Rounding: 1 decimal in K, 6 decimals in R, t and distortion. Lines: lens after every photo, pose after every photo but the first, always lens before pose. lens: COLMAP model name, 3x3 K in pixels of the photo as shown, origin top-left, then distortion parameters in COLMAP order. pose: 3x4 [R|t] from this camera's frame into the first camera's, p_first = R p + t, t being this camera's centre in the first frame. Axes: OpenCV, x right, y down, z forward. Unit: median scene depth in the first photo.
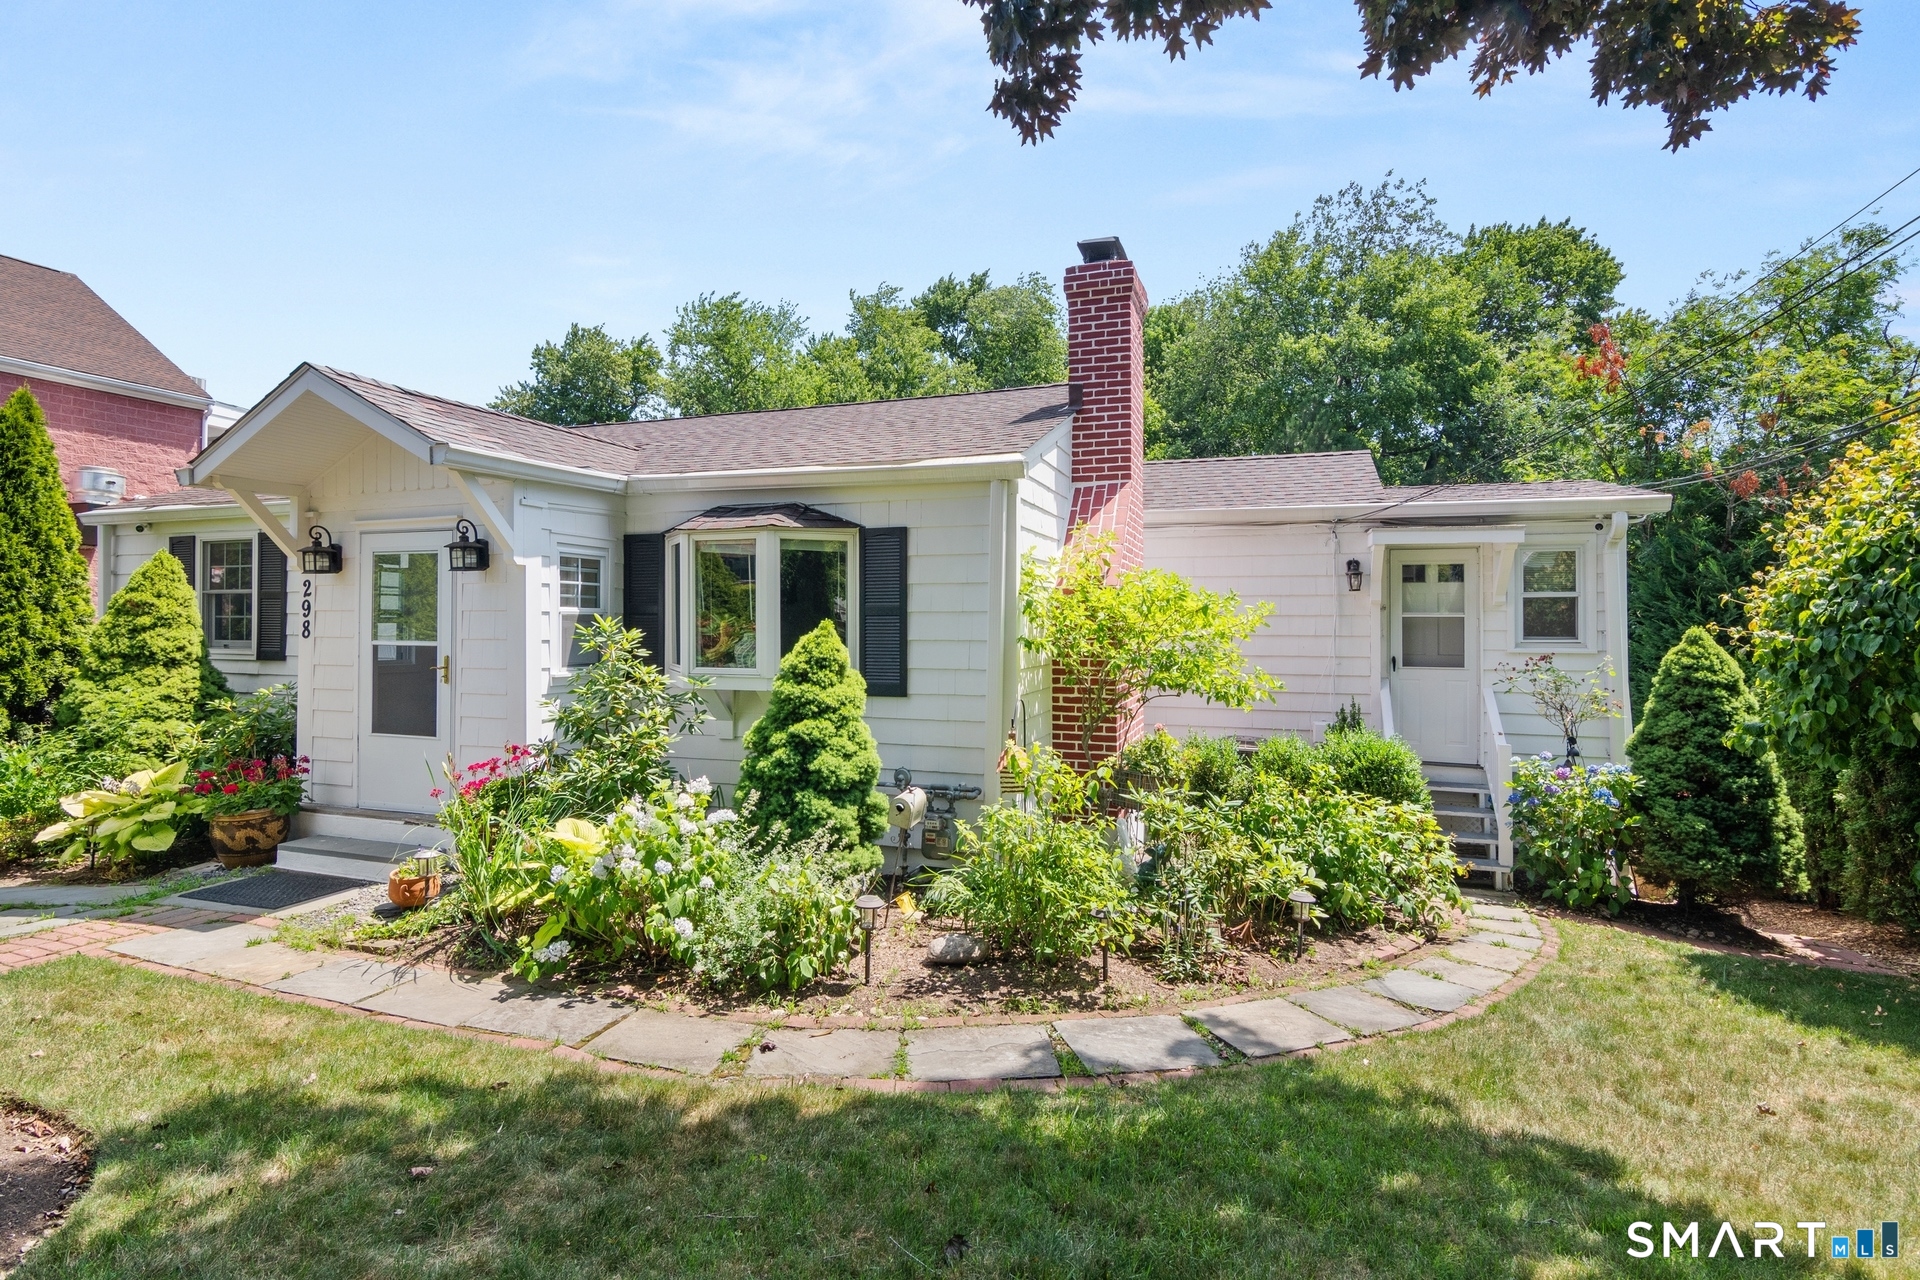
lens RADIAL K [[949.8, 0, 952.4], [0, 949.8, 619.7], [0, 0, 1]] dist [0.002872, -0.008977]
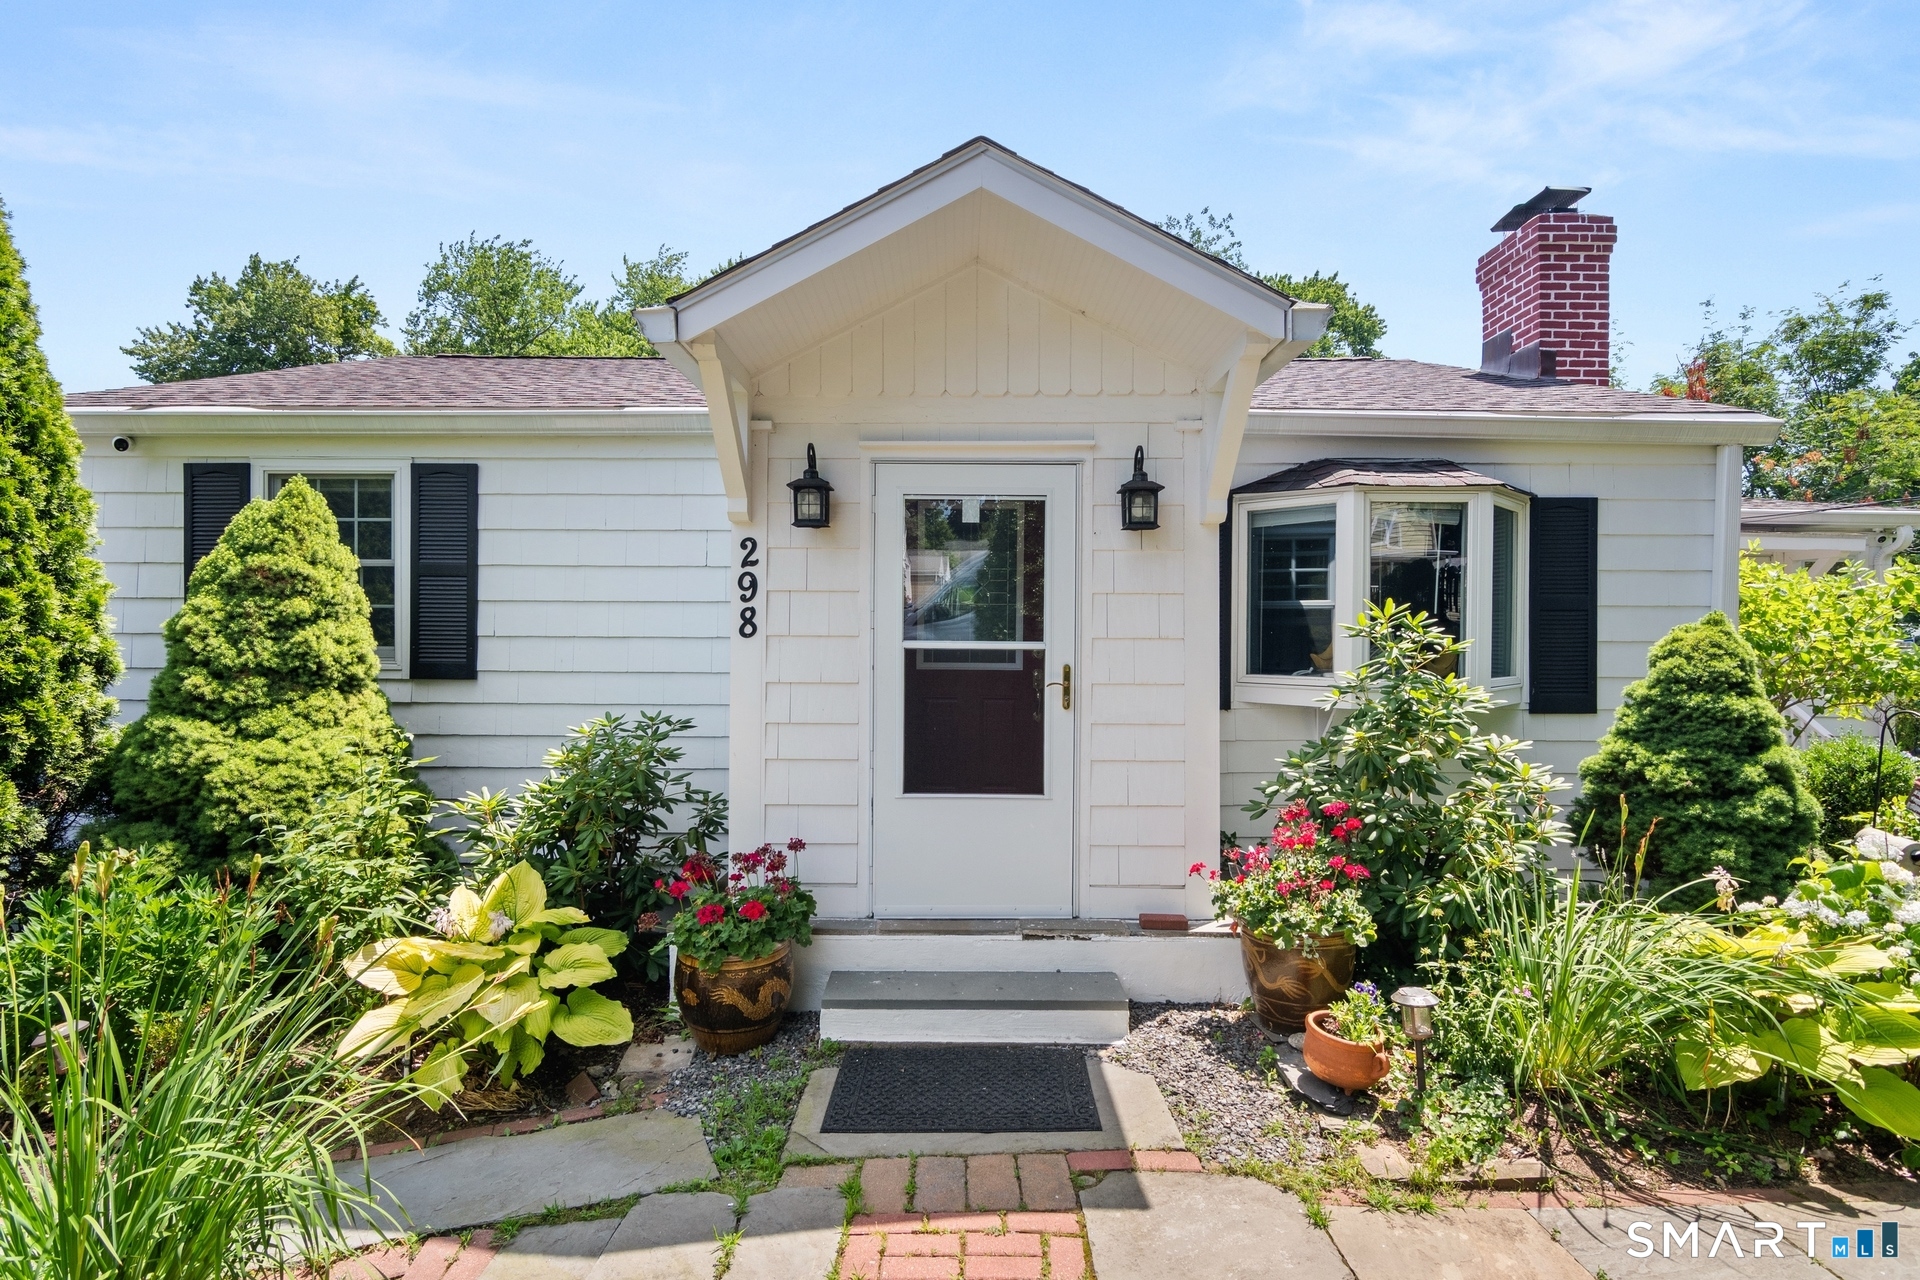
lens RADIAL K [[945.6, 0, 957.7], [0, 945.6, 664.5], [0, 0, 1]] dist [0.004143, -0.015770]
pose [[0.940828, -0.005554, 0.338840, -0.743205], [-0.004406, 0.999581, 0.028617, 0.018494], [-0.338857, -0.028416, 0.940409, 0.401200]]
